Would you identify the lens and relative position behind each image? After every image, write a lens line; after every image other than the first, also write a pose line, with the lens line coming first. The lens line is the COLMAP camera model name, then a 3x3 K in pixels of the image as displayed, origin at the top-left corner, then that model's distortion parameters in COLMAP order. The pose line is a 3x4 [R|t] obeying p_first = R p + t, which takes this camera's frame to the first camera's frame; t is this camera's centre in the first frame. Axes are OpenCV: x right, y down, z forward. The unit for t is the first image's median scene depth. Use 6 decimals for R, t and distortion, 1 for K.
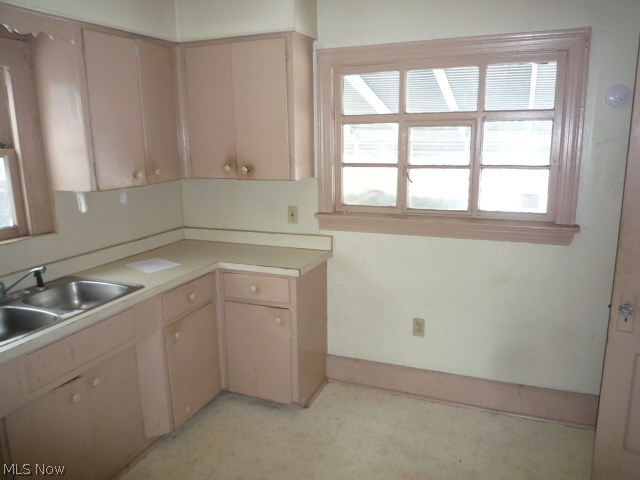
lens RADIAL K [[483.3, 0, 320.6], [0, 483.3, 240.6], [0, 0, 1]] dist [0.001283, -0.020852]
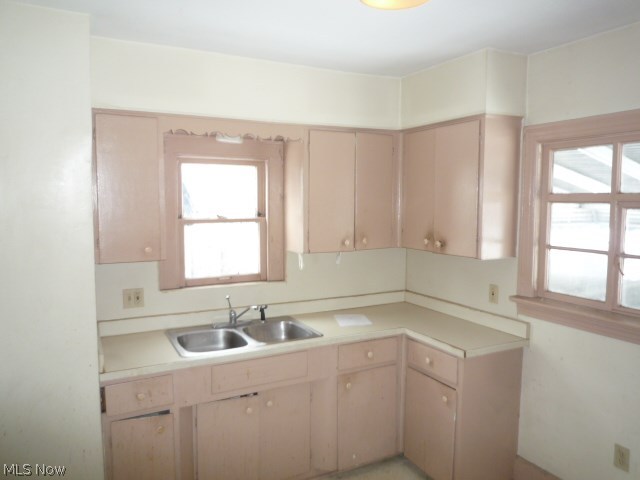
lens RADIAL K [[483.3, 0, 321.4], [0, 483.3, 238.9], [0, 0, 1]] dist [0.001283, -0.020852]
pose [[0.762927, 0.069533, -0.642734, 0.323191], [-0.148752, 0.986404, -0.069857, -0.048206], [0.629138, 0.148904, 0.762898, 0.044317]]
